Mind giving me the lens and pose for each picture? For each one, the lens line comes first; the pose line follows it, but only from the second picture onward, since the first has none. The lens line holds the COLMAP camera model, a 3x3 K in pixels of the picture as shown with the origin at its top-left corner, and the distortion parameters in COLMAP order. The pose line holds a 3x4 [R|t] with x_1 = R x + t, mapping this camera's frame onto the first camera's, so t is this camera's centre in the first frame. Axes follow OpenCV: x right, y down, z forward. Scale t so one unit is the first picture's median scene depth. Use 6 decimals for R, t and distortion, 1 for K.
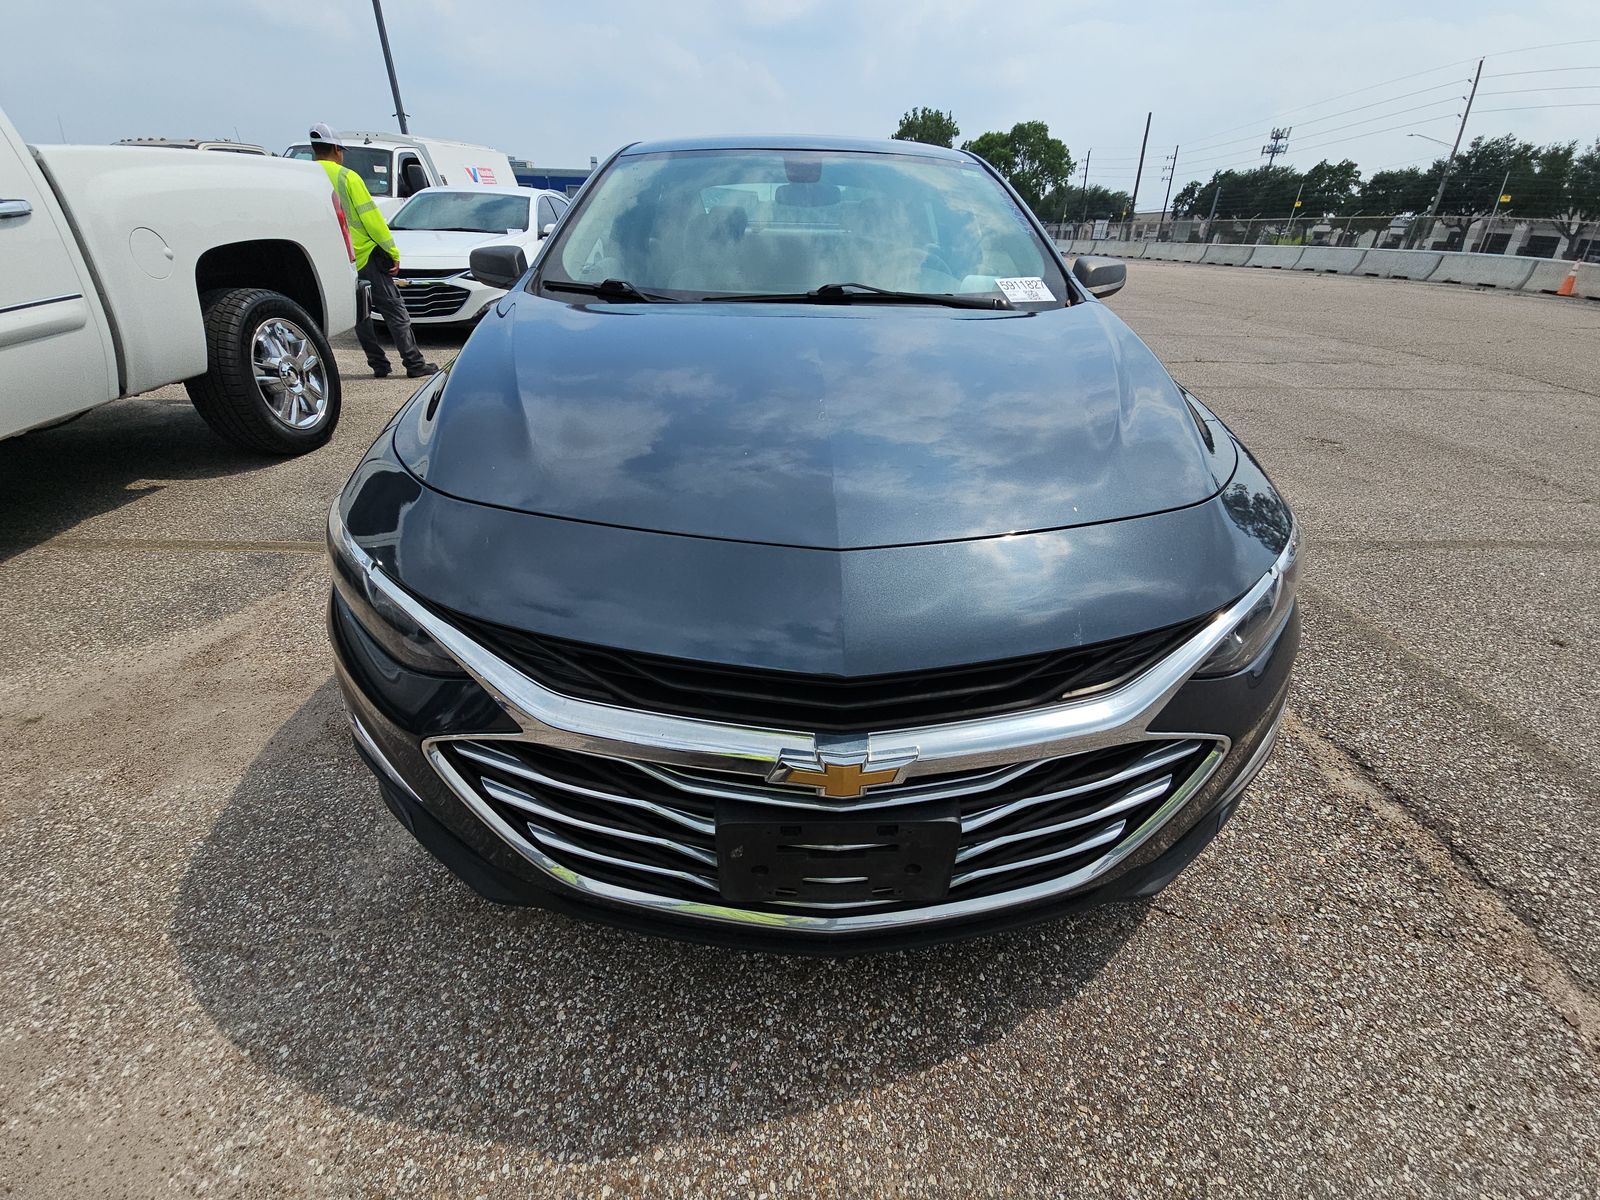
lens RADIAL K [[648.0, 0, 800.0], [0, 648.0, 600.0], [0, 0, 1]] dist [0.024109, -0.015611]
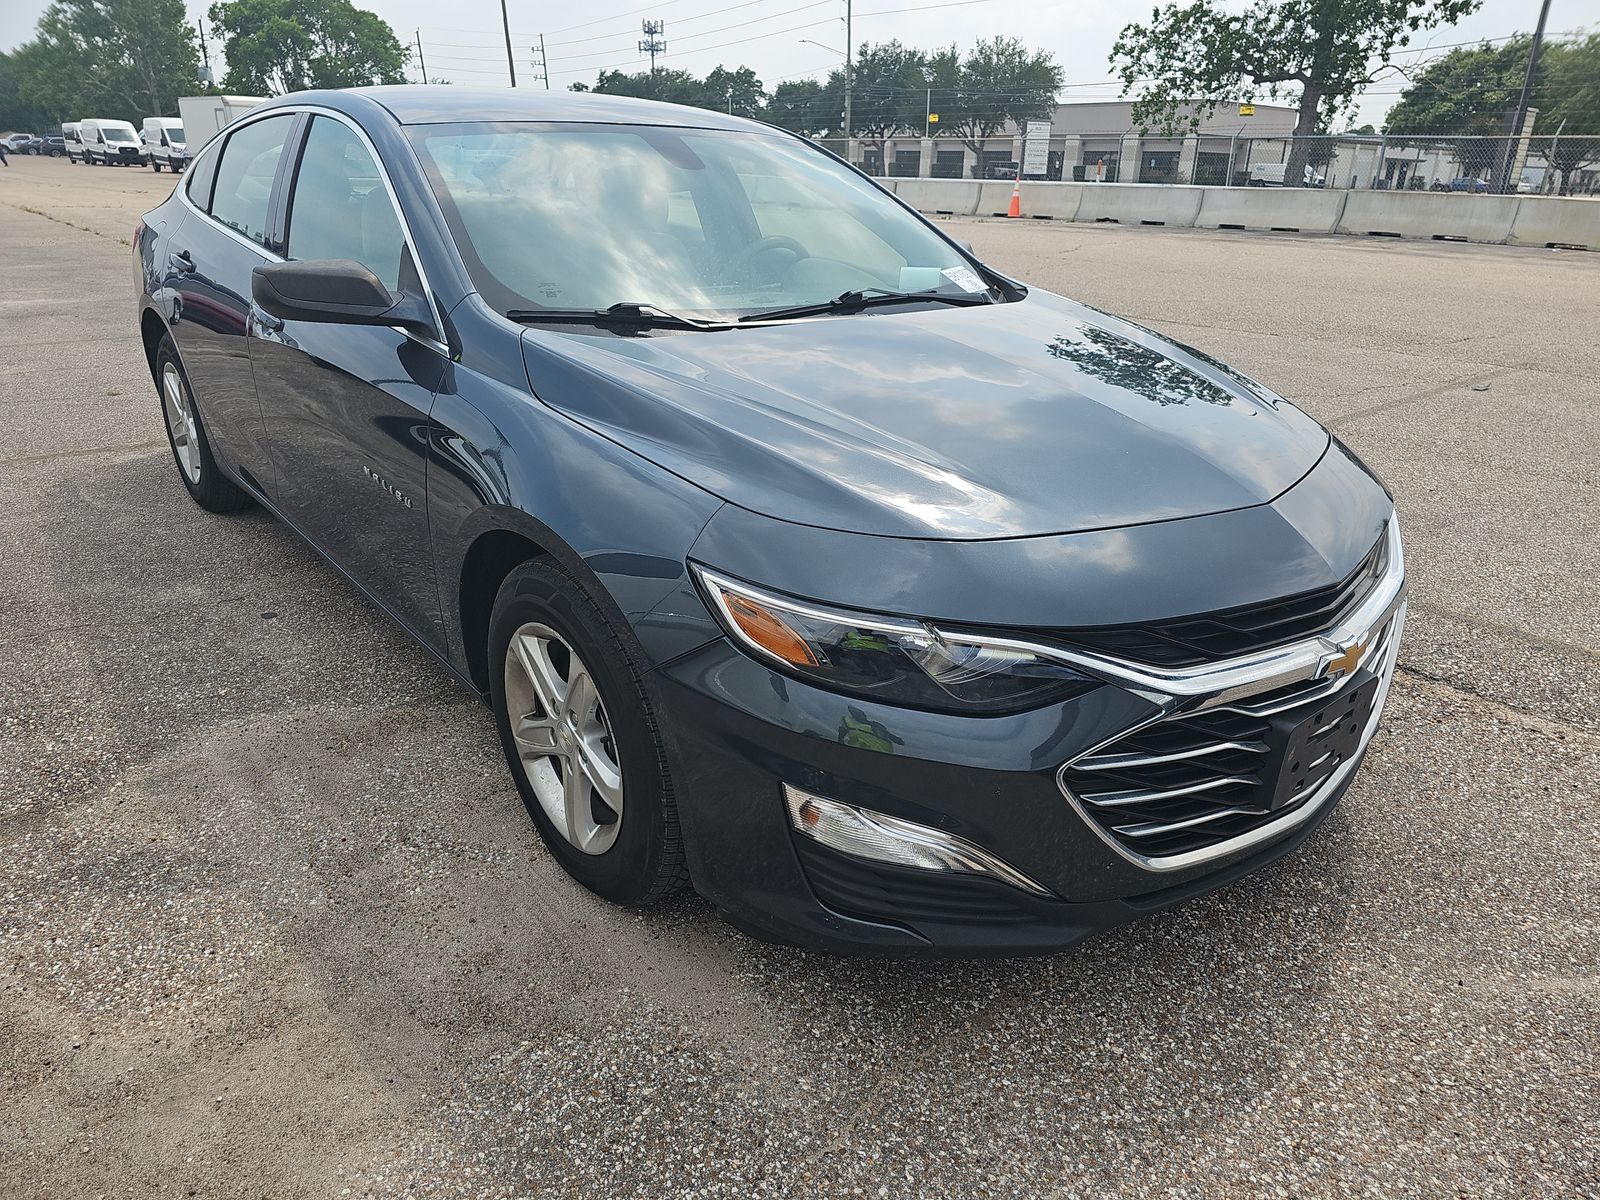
lens RADIAL K [[1069.9, 0, 800.0], [0, 1069.9, 600.0], [0, 0, 1]] dist [0.053329, -0.050100]
pose [[0.774243, -0.239956, 0.585635, -1.411531], [0.304076, 0.952576, -0.011700, -0.108646], [-0.555055, 0.187136, 0.810490, -0.141122]]
